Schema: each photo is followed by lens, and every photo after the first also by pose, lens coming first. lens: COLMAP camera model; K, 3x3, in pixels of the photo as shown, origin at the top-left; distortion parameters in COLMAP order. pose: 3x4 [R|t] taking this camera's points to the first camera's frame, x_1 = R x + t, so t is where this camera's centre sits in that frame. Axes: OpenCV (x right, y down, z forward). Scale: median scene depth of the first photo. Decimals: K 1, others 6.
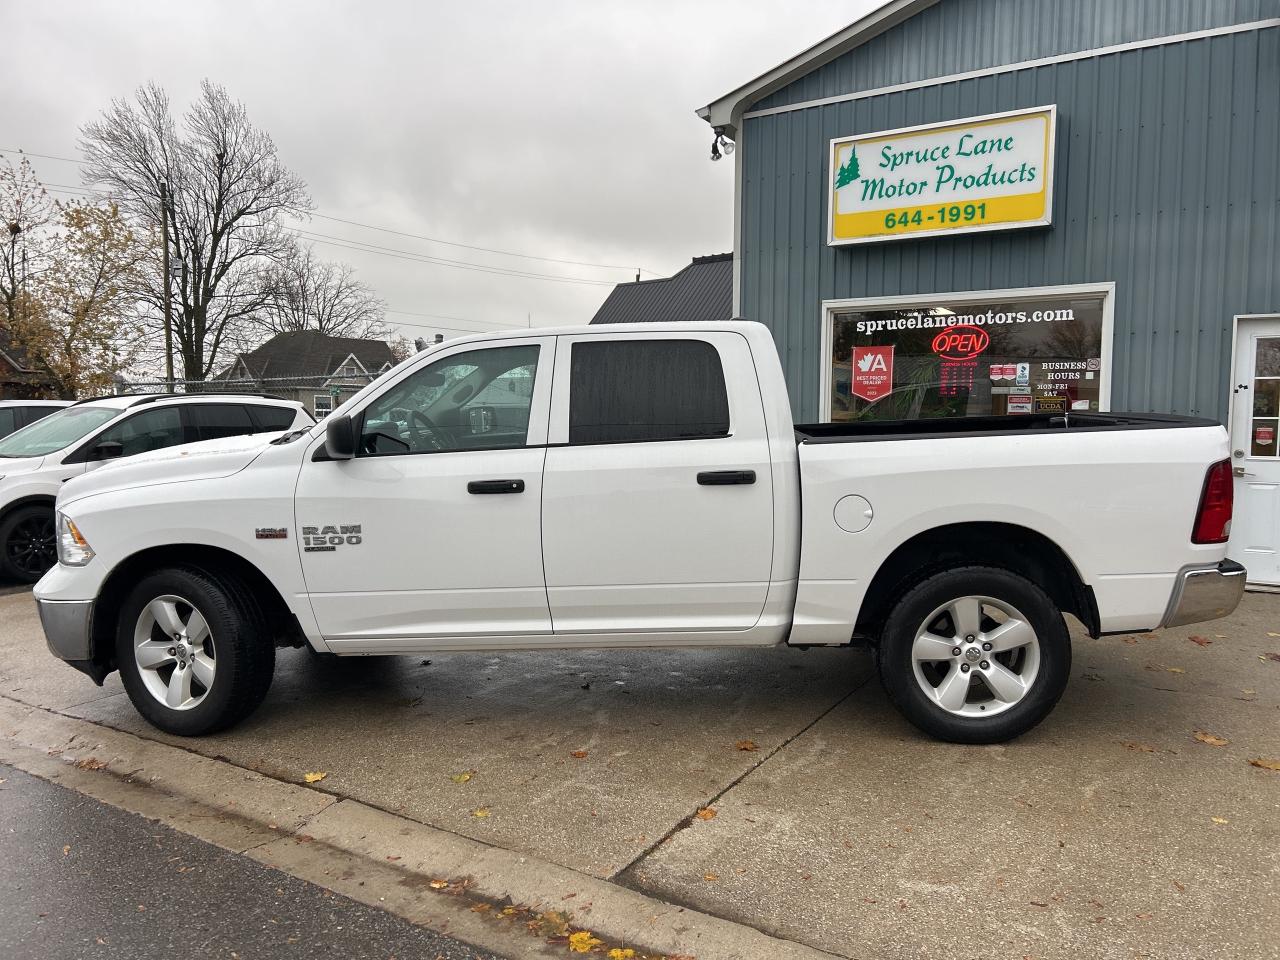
lens RADIAL K [[960.7, 0, 659.5], [0, 960.7, 470.3], [0, 0, 1]] dist [0.004257, -0.005085]
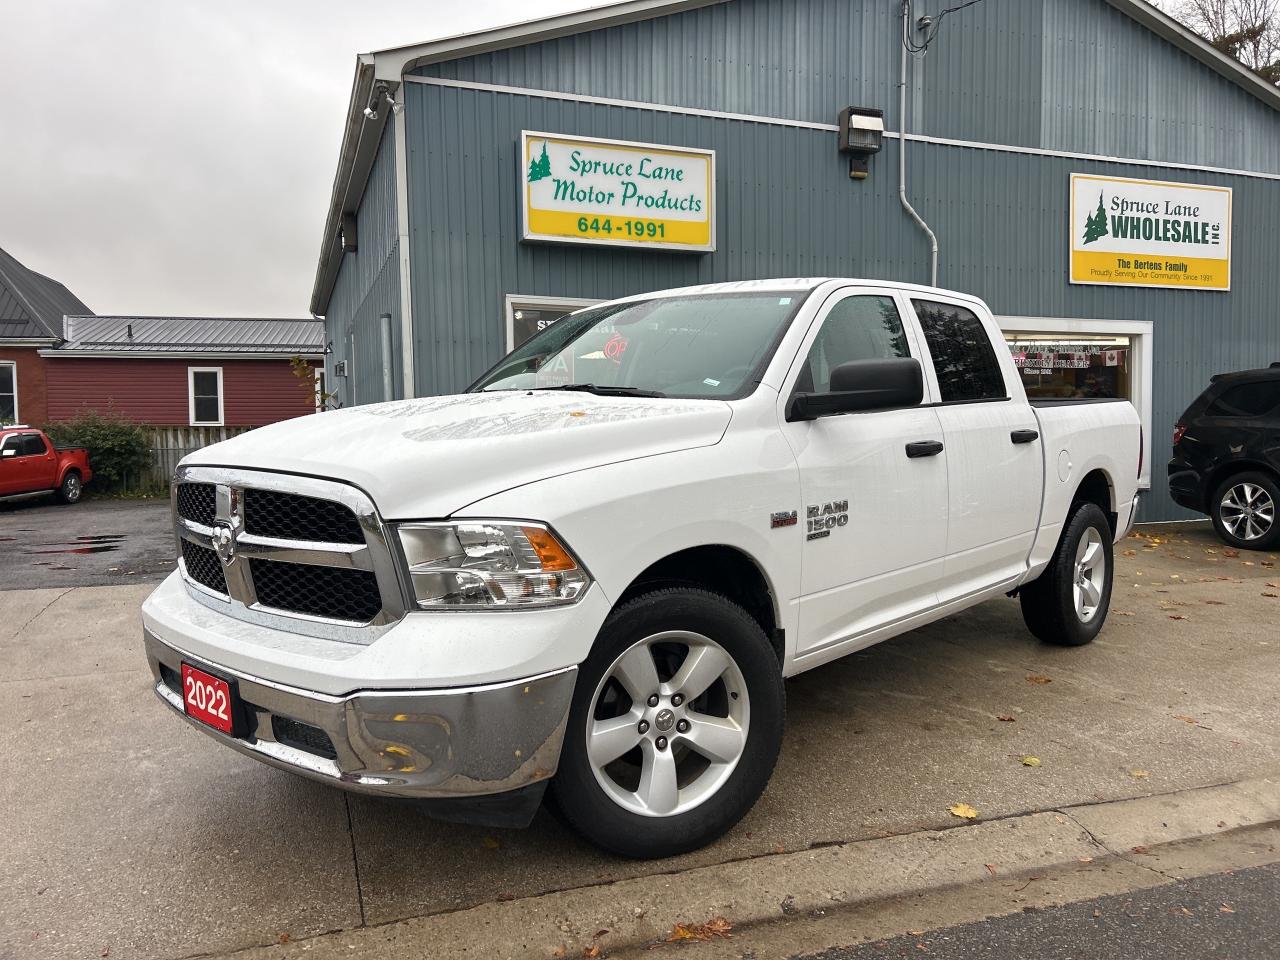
lens RADIAL K [[951.3, 0, 633.3], [0, 951.3, 474.3], [0, 0, 1]] dist [0.010412, -0.008524]
pose [[0.634737, -0.029495, 0.772165, -0.570256], [0.052956, 0.998582, -0.005388, 0.016955], [-0.770912, 0.044311, 0.635399, 0.356000]]
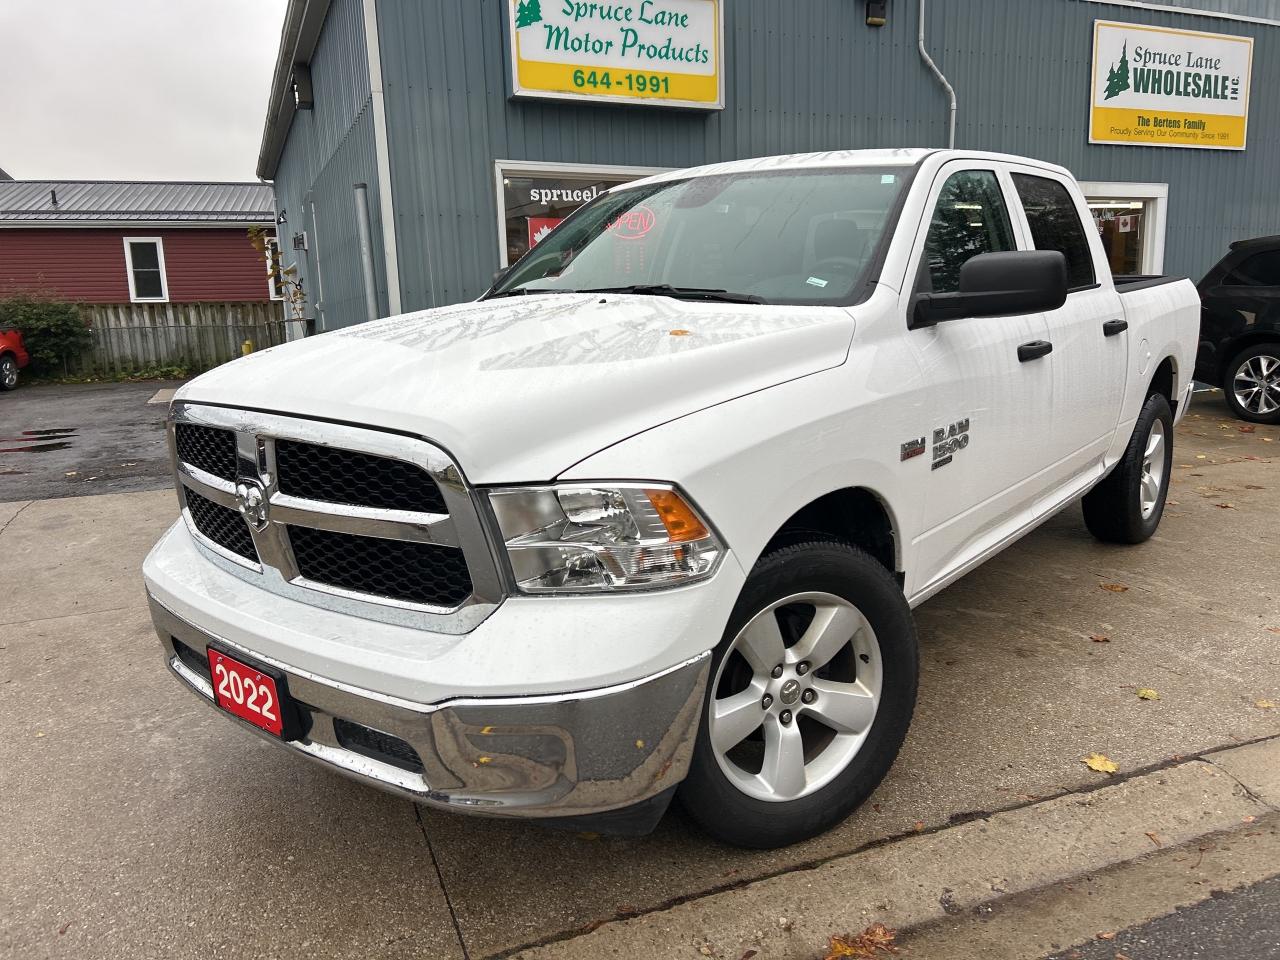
lens RADIAL K [[960.7, 0, 659.5], [0, 960.7, 470.3], [0, 0, 1]] dist [0.004257, -0.005085]
pose [[0.582884, -0.147482, 0.799059, -0.550964], [0.069474, 0.988835, 0.131829, -0.006458], [-0.809580, -0.021327, 0.586622, 0.432093]]
